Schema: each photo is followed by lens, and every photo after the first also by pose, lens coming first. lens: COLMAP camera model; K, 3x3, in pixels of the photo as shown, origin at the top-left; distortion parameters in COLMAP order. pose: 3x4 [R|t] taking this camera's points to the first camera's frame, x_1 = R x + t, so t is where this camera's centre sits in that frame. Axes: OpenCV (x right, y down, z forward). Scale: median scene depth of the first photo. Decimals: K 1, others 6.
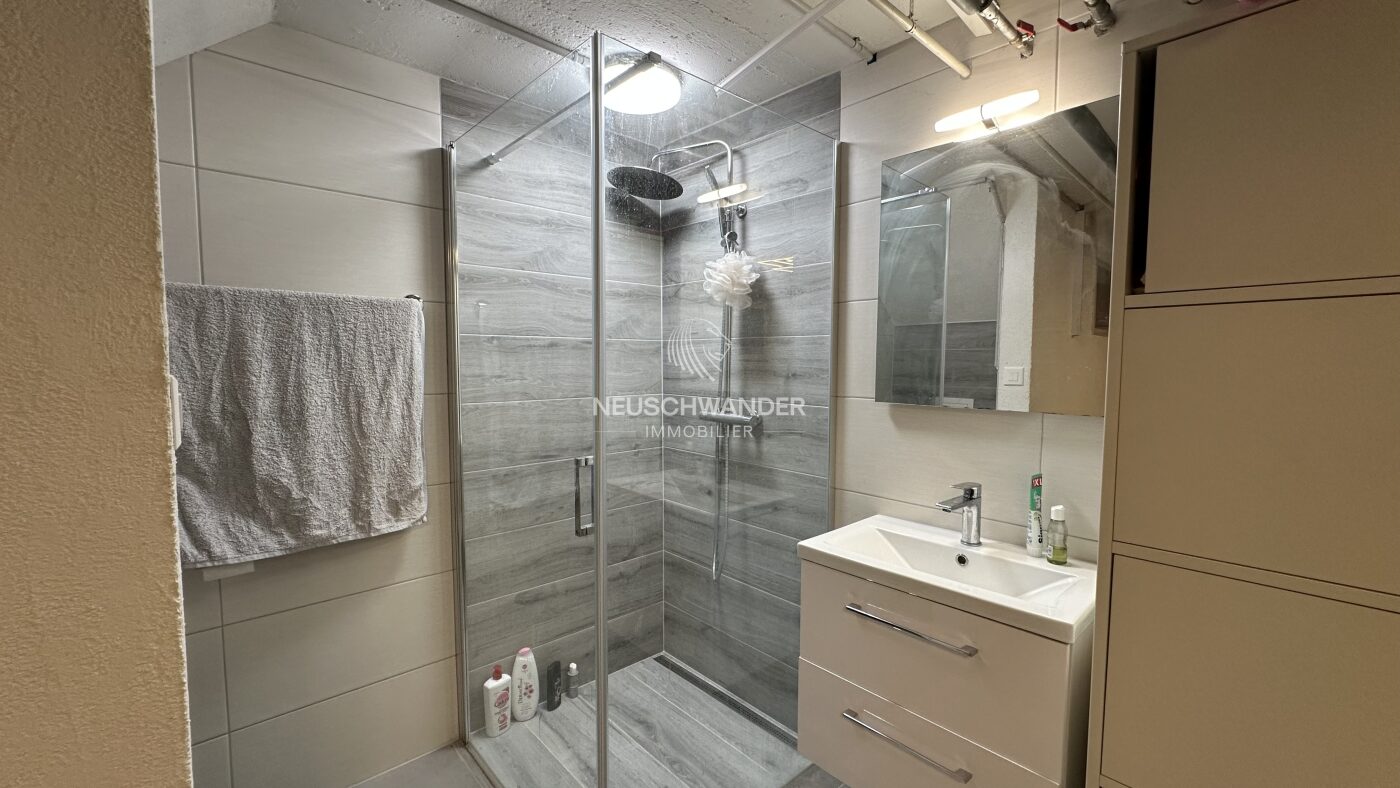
lens RADIAL K [[555.3, 0, 704.4], [0, 555.3, 393.5], [0, 0, 1]] dist [-0.000273, 0.000058]
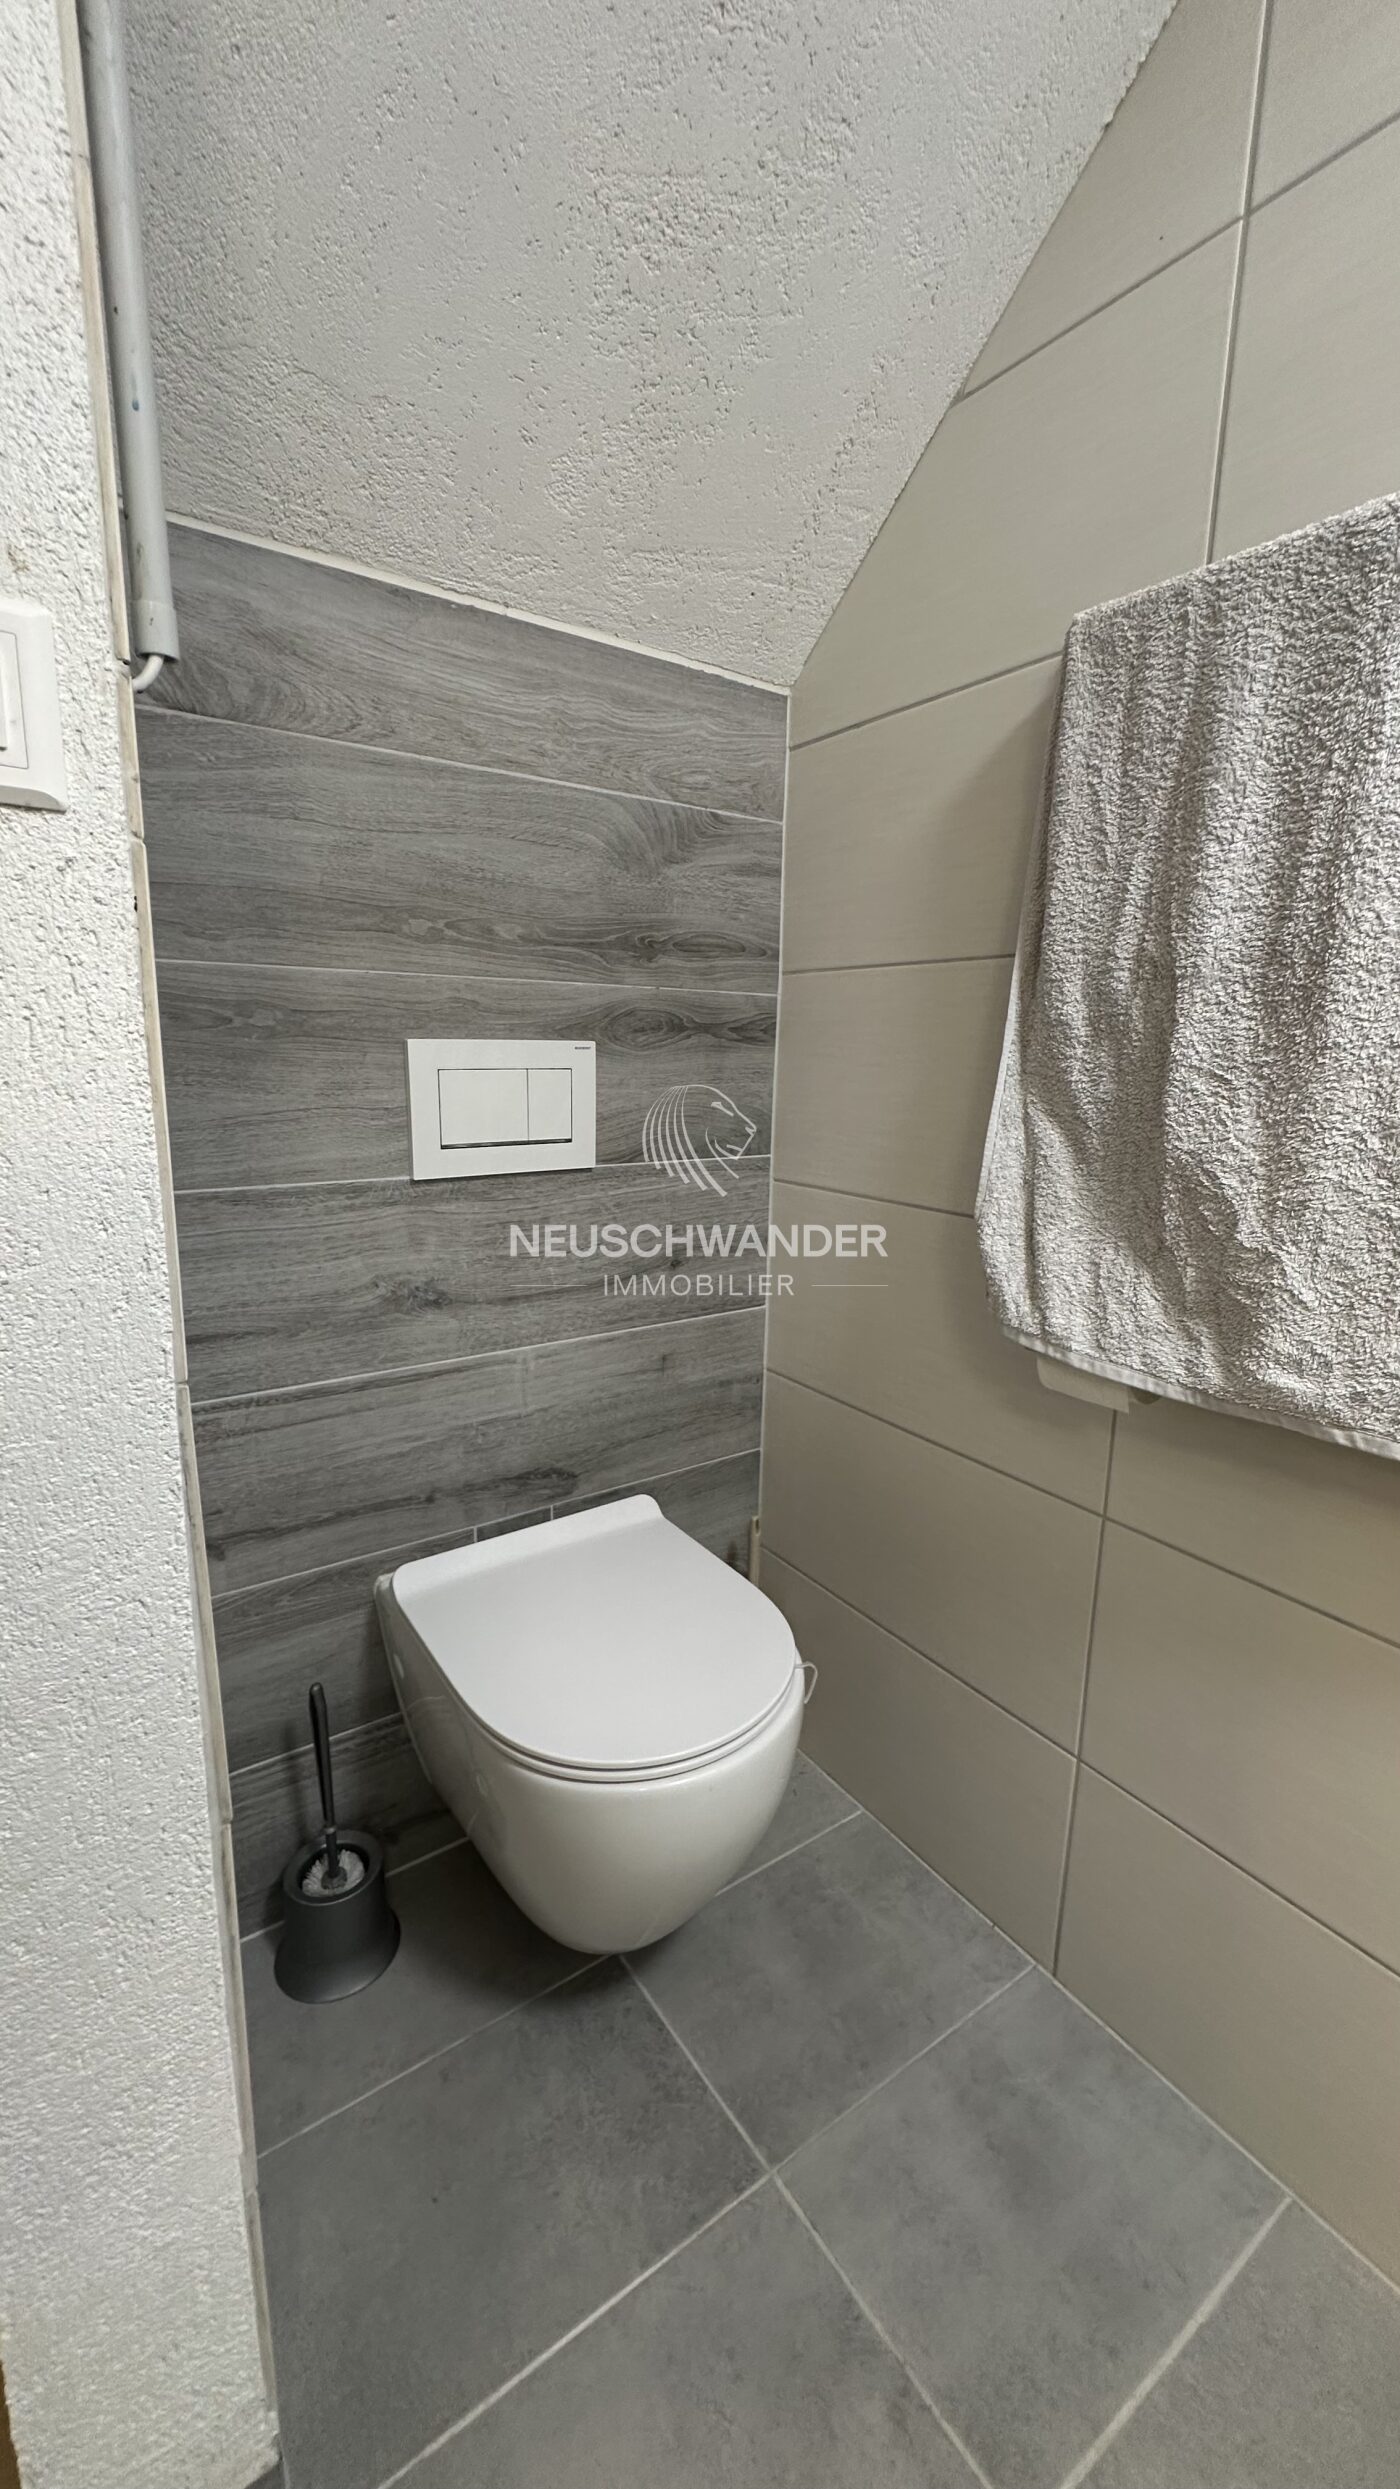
lens RADIAL K [[987.2, 0, 704.8], [0, 987.2, 1242.7], [0, 0, 1]] dist [-0.000273, 0.000058]
pose [[-0.130340, 0.187230, -0.973631, -0.168324], [-0.081548, 0.976656, 0.198728, 0.105357], [0.988110, 0.105300, -0.112029, 0.784728]]
